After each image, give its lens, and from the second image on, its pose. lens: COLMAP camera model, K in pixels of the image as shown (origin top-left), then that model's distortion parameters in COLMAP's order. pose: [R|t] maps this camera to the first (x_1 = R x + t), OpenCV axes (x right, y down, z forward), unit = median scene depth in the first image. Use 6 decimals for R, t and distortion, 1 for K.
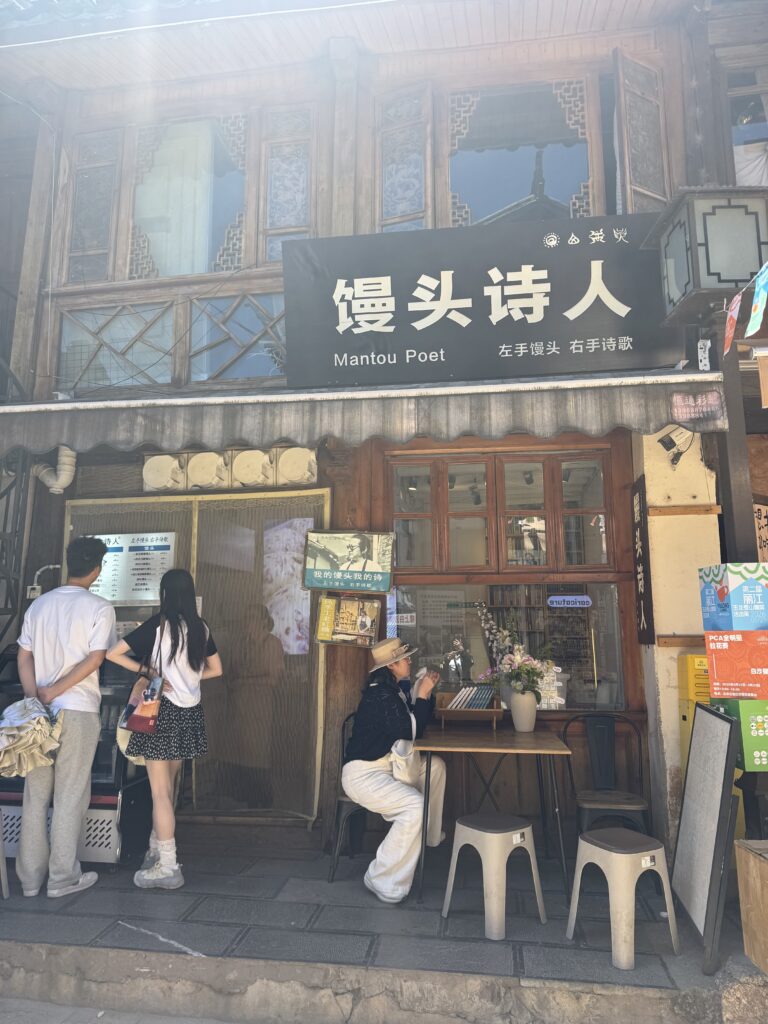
lens RADIAL K [[717.1, 0, 384.0], [0, 717.1, 512.0], [0, 0, 1]] dist [0.082524, -0.187090]
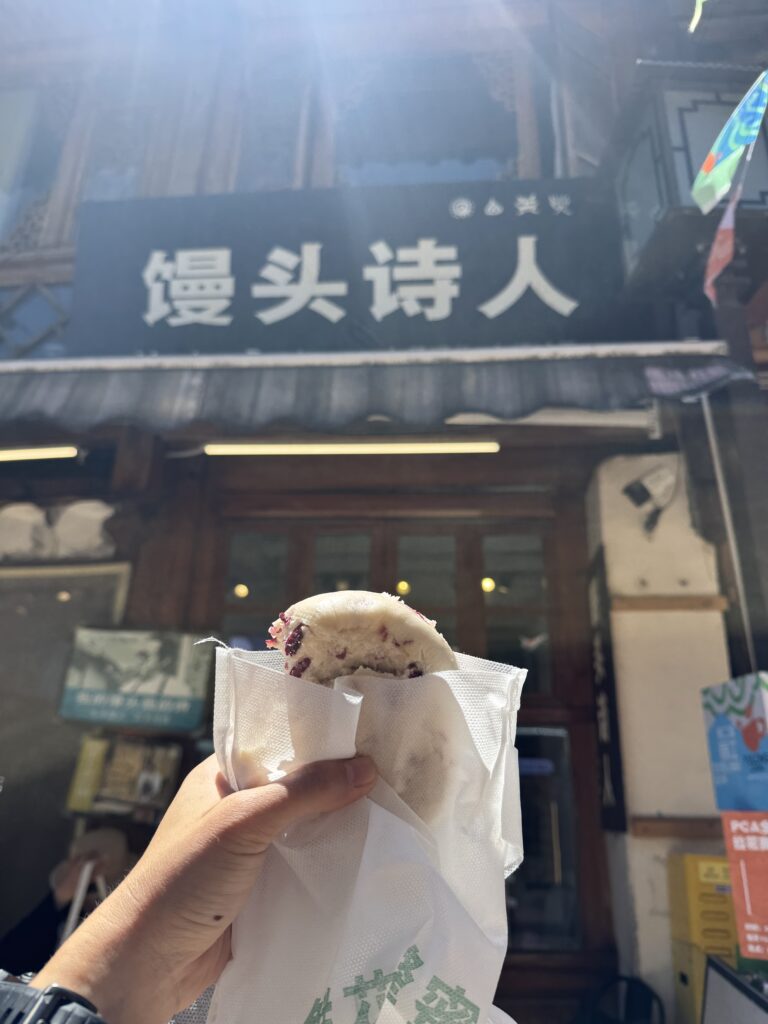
lens RADIAL K [[746.0, 0, 384.0], [0, 746.0, 512.0], [0, 0, 1]] dist [0.004757, -0.060218]
pose [[0.998358, 0.041903, 0.039059, 0.139355], [-0.032989, 0.977996, -0.206000, 0.057933], [-0.046831, 0.204373, 0.977772, 0.360021]]
